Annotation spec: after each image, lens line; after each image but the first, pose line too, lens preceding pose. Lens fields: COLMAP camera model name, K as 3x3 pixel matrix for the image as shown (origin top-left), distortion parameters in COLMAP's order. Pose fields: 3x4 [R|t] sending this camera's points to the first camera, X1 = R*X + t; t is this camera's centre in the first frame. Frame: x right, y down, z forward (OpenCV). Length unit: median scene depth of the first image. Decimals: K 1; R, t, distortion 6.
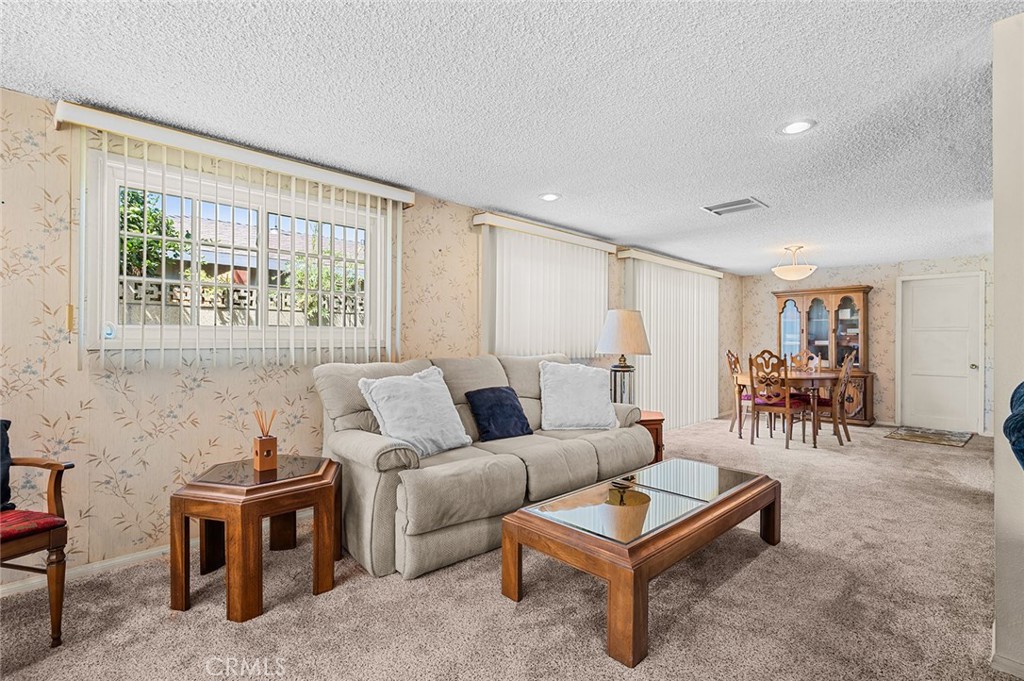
lens RADIAL K [[478.7, 0, 512.0], [0, 478.7, 337.0], [0, 0, 1]] dist [-0.000227, 0.000345]
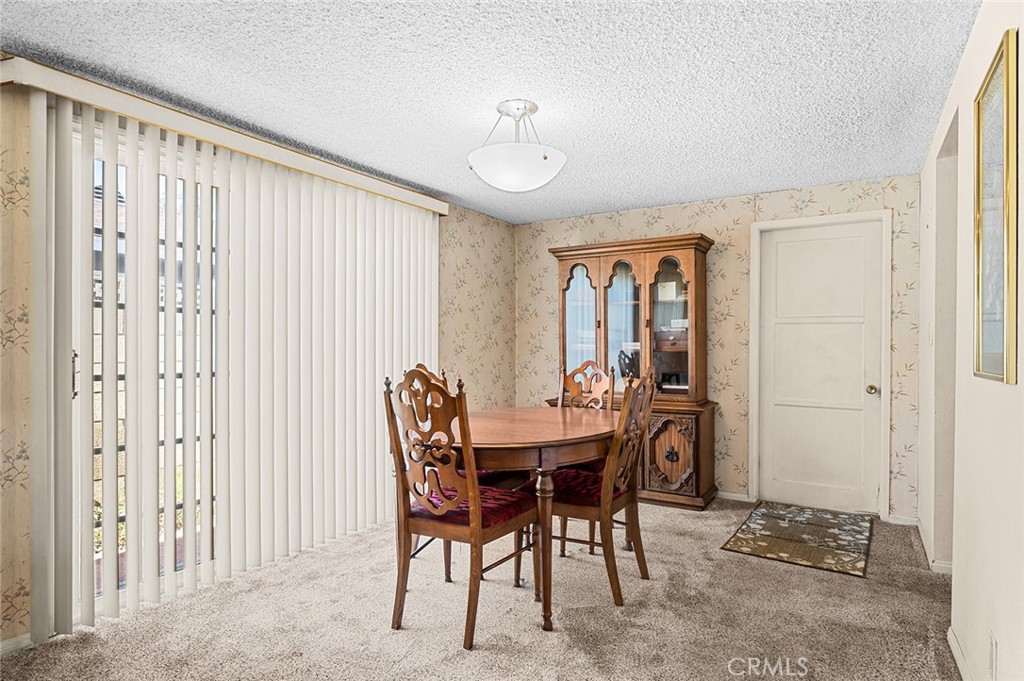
lens RADIAL K [[585.6, 0, 512.0], [0, 585.6, 340.5], [0, 0, 1]] dist [0.001797, -0.000114]
pose [[0.968423, -0.003118, 0.249293, 0.382651], [0.001772, 0.999983, 0.005624, 0.002110], [-0.249306, -0.005004, 0.968412, 0.434547]]
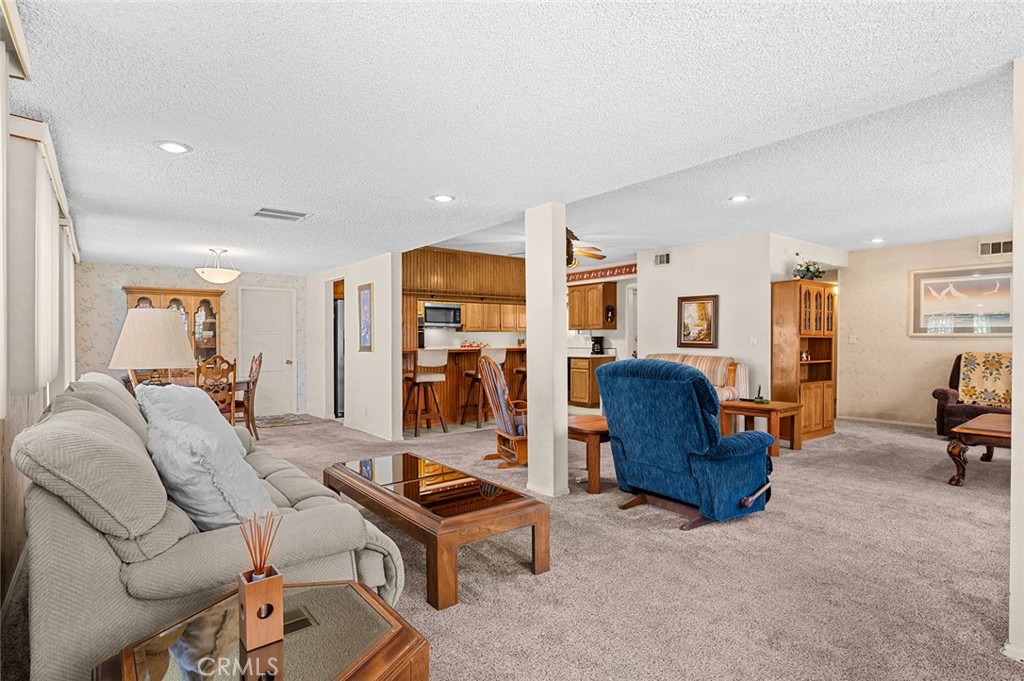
lens RADIAL K [[530.5, 0, 512.0], [0, 530.5, 340.5], [0, 0, 1]] dist [-0.000226, -0.000004]
pose [[0.104168, -0.008737, 0.994521, -0.357745], [-0.004894, 0.999945, 0.009297, -0.011792], [-0.994548, -0.005836, 0.104119, 0.238827]]
